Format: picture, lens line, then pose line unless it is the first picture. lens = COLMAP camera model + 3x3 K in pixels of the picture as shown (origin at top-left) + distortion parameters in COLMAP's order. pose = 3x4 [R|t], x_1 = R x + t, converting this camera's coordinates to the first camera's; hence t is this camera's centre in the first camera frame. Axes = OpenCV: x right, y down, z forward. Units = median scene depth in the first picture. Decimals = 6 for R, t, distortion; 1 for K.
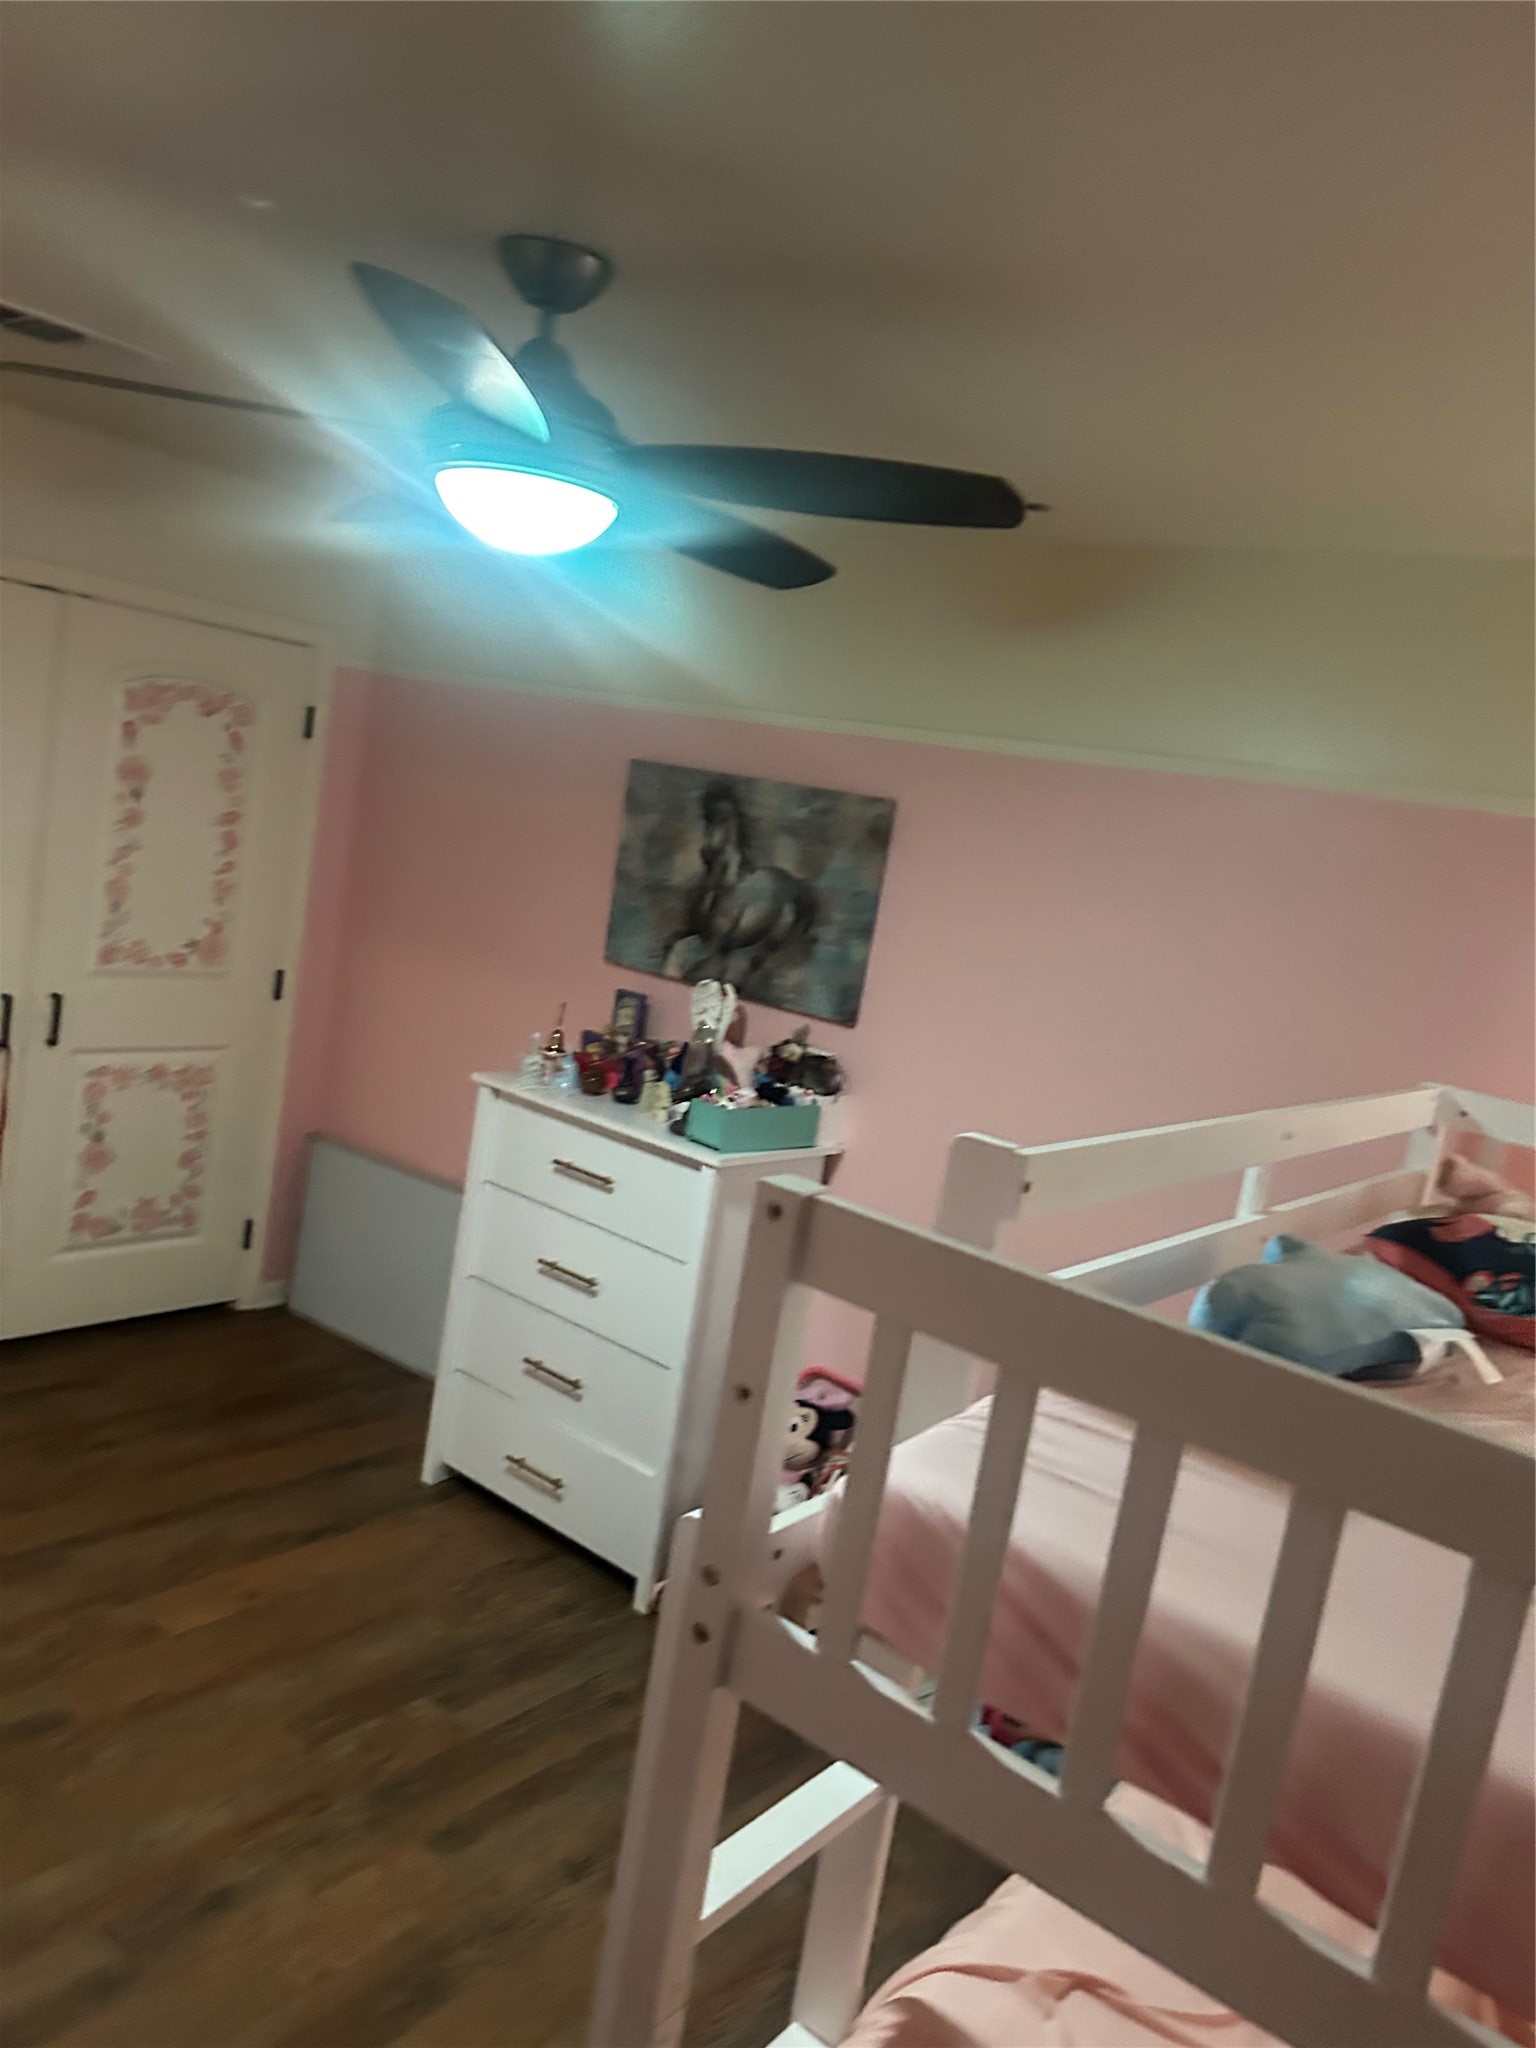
lens RADIAL K [[1537.8, 0, 769.6], [0, 1537.8, 1026.9], [0, 0, 1]] dist [0.001972, -0.014833]
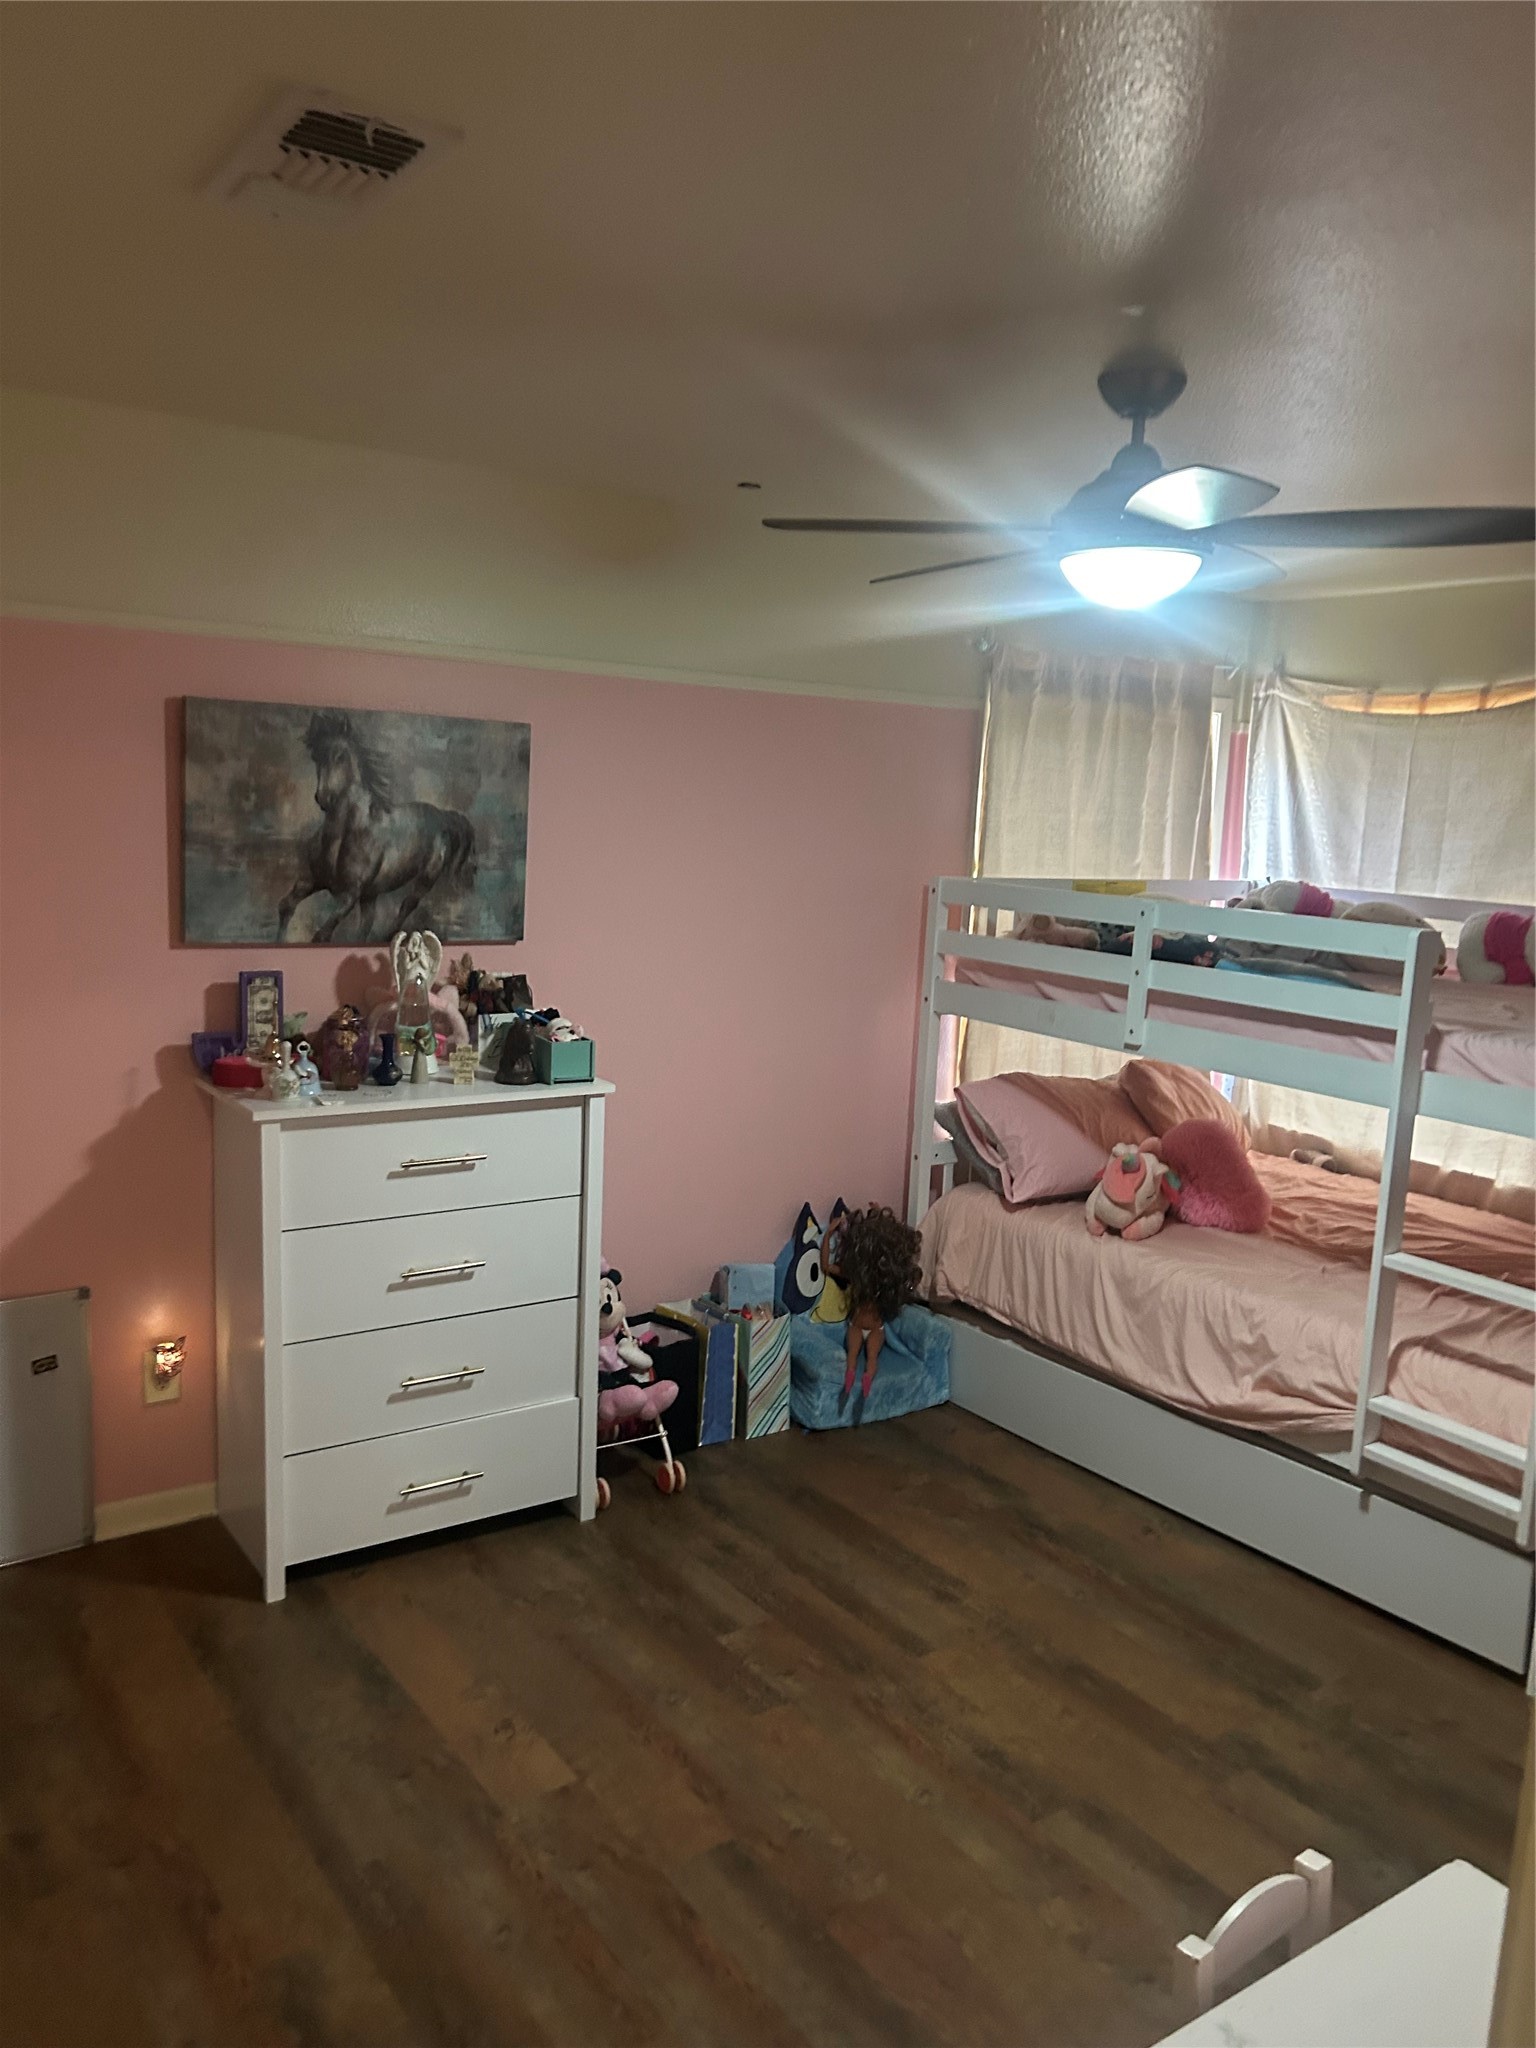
lens RADIAL K [[1537.8, 0, 771.7], [0, 1537.8, 1025.5], [0, 0, 1]] dist [0.001972, -0.014833]
pose [[0.295765, -0.289602, 0.910304, -0.850408], [0.124478, 0.956497, 0.263854, -0.197284], [-0.947116, 0.035273, 0.318947, 0.487692]]
